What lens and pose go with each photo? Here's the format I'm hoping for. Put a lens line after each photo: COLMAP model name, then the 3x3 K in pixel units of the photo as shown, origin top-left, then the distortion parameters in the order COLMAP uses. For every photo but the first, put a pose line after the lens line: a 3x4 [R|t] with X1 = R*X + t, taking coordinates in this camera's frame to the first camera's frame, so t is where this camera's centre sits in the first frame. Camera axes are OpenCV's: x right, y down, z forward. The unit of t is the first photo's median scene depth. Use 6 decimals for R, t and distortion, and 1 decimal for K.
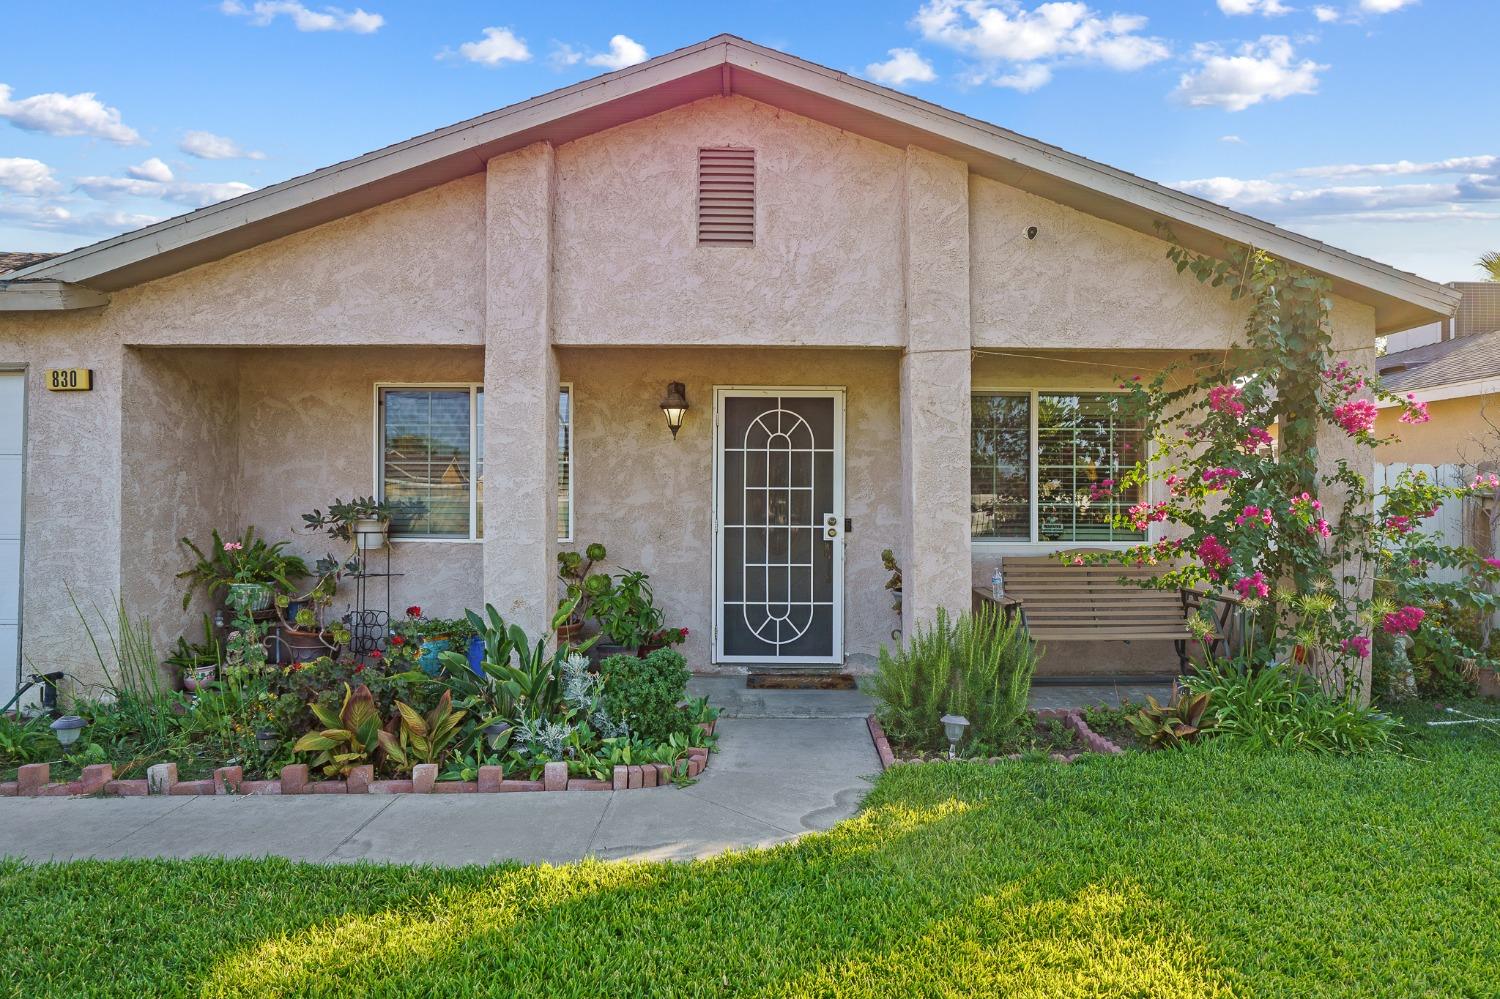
lens RADIAL K [[850.8, 0, 758.6], [0, 850.8, 491.7], [0, 0, 1]] dist [-0.027132, 0.007761]
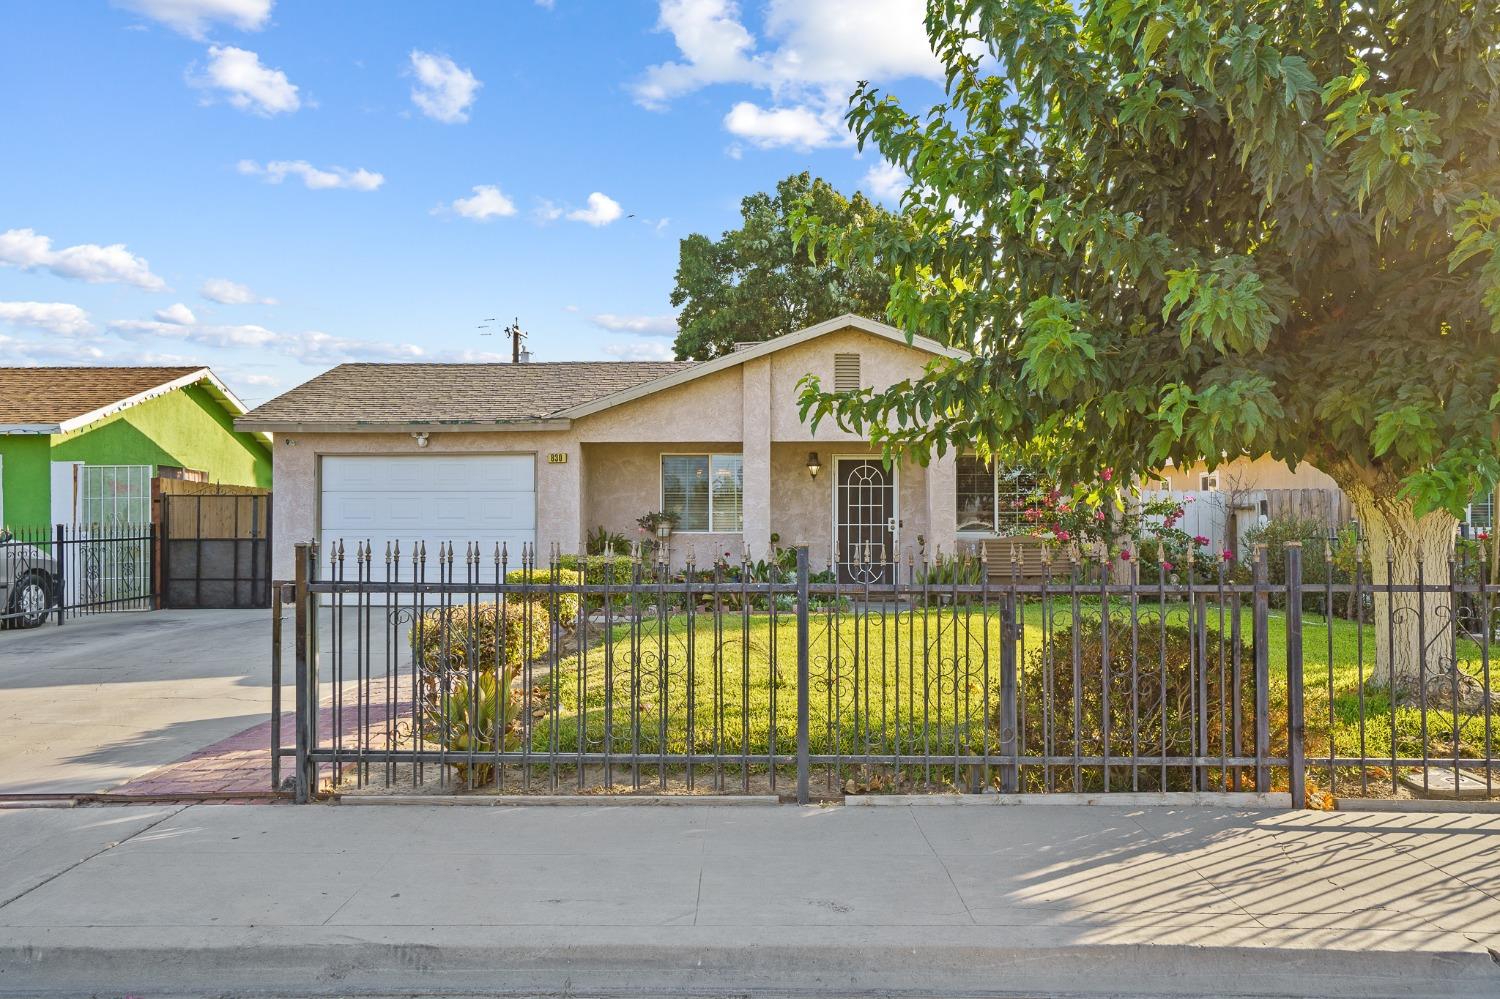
lens RADIAL K [[1133.7, 0, 725.6], [0, 1133.7, 515.0], [0, 0, 1]] dist [0.013223, 0.000294]
pose [[0.999463, -0.004749, -0.032426, -0.220653], [0.004543, 0.999969, -0.006418, 0.034581], [0.032455, 0.006267, 0.999454, -1.686138]]
